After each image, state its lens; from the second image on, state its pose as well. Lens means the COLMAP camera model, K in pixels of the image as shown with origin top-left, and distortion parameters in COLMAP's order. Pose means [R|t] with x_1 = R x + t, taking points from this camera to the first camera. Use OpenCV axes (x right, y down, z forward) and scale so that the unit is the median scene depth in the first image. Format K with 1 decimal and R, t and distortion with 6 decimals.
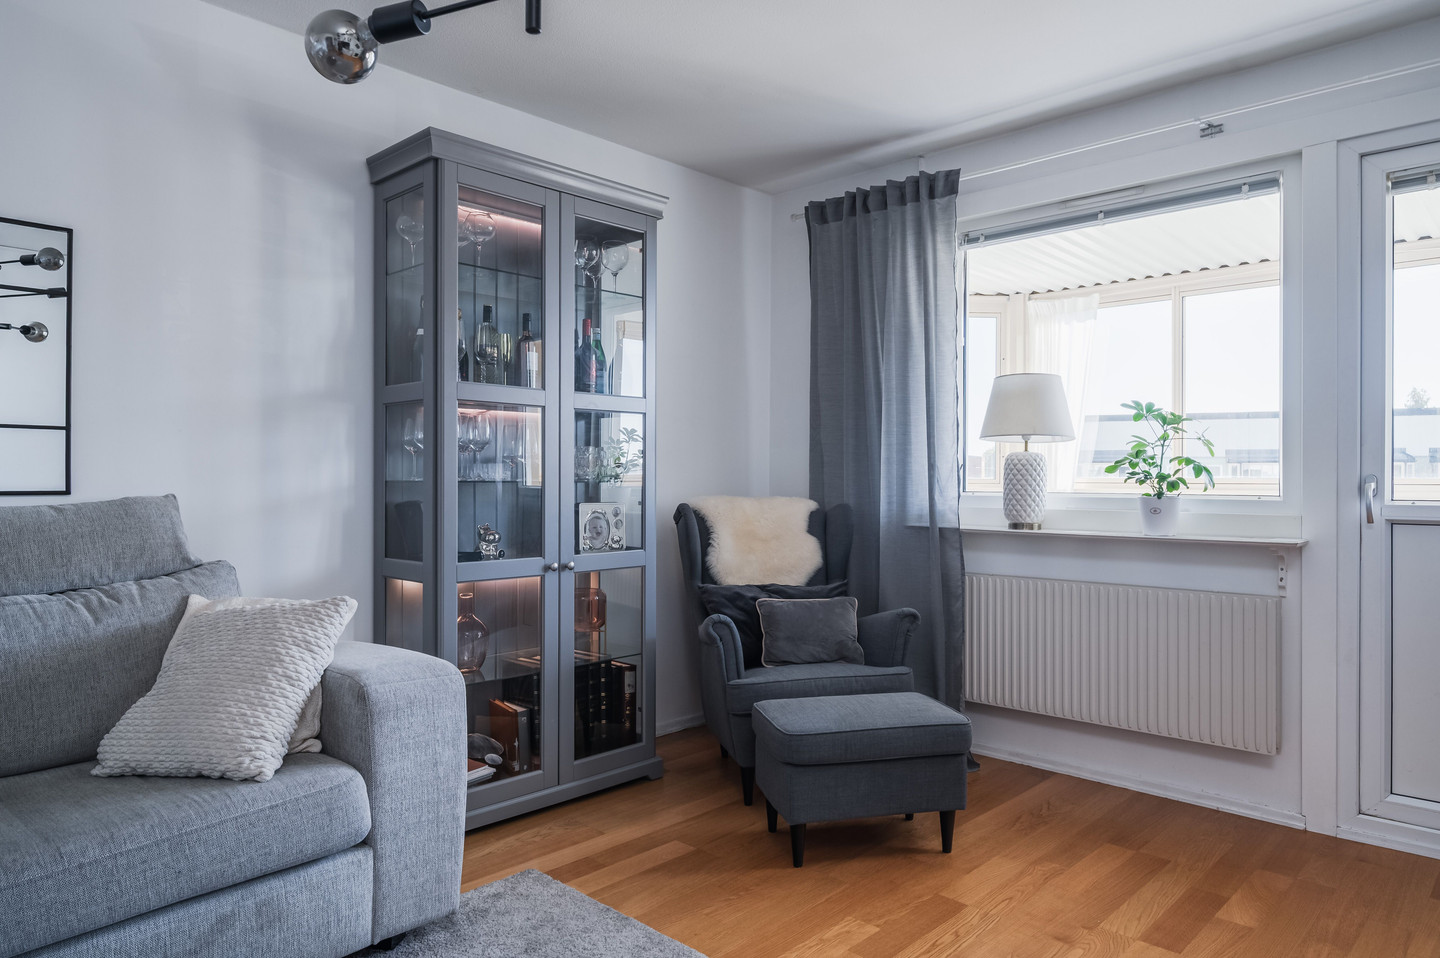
lens RADIAL K [[921.9, 0, 720.4], [0, 921.9, 478.8], [0, 0, 1]] dist [-0.004838, 0.000691]
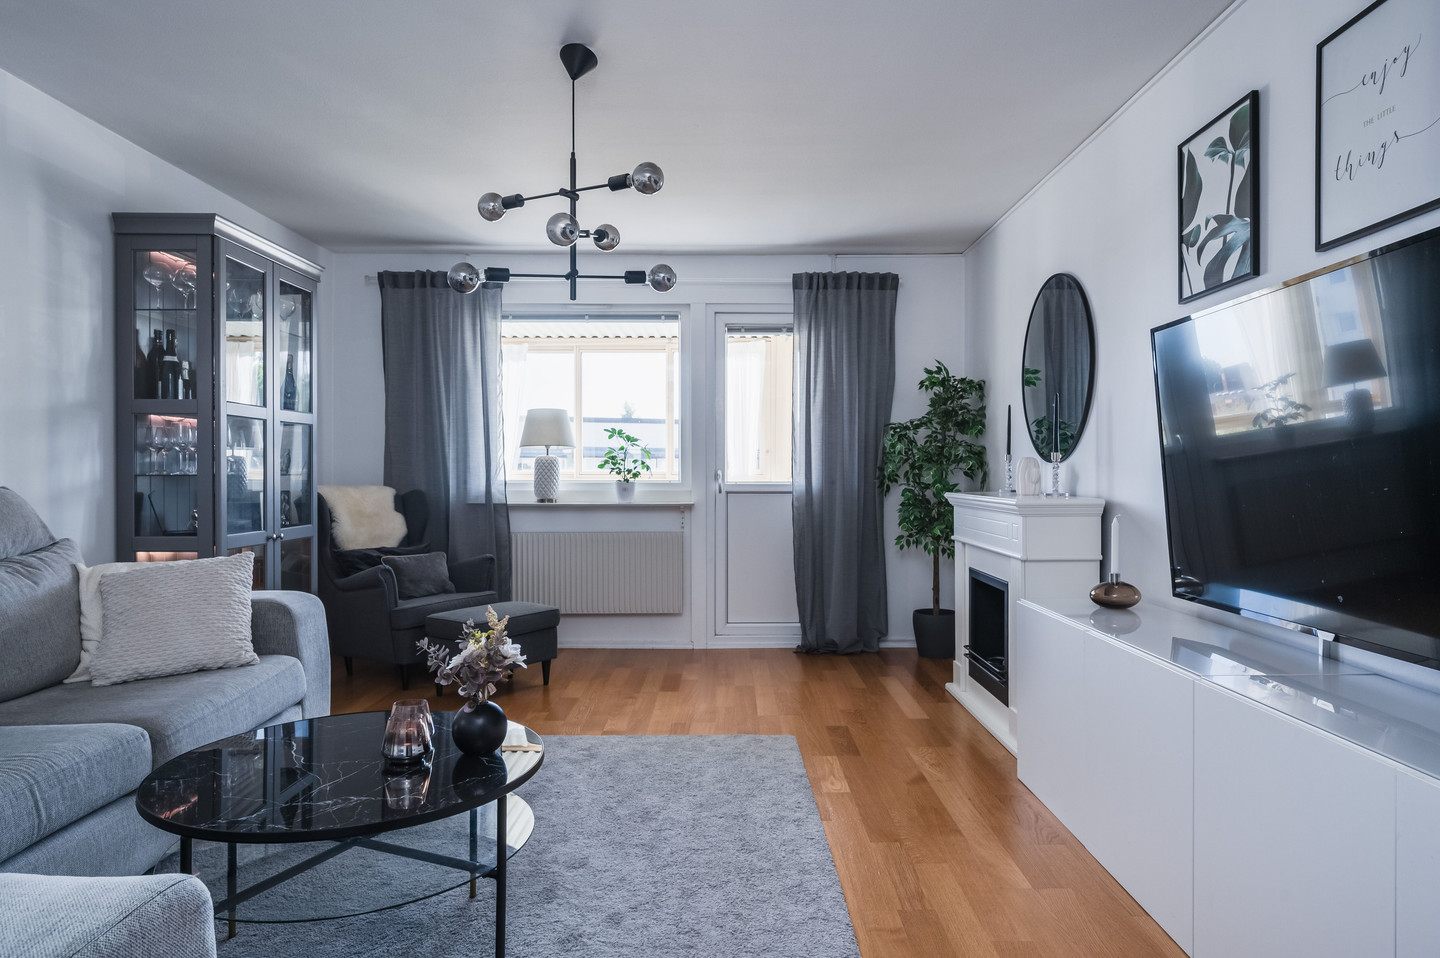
lens RADIAL K [[873.9, 0, 721.7], [0, 873.9, 476.1], [0, 0, 1]] dist [0.001958, 0.000187]
pose [[0.730875, -0.006452, 0.682481, -0.536381], [0.002799, 0.999975, 0.006455, -0.001572], [-0.682505, -0.002807, 0.730875, -0.370163]]
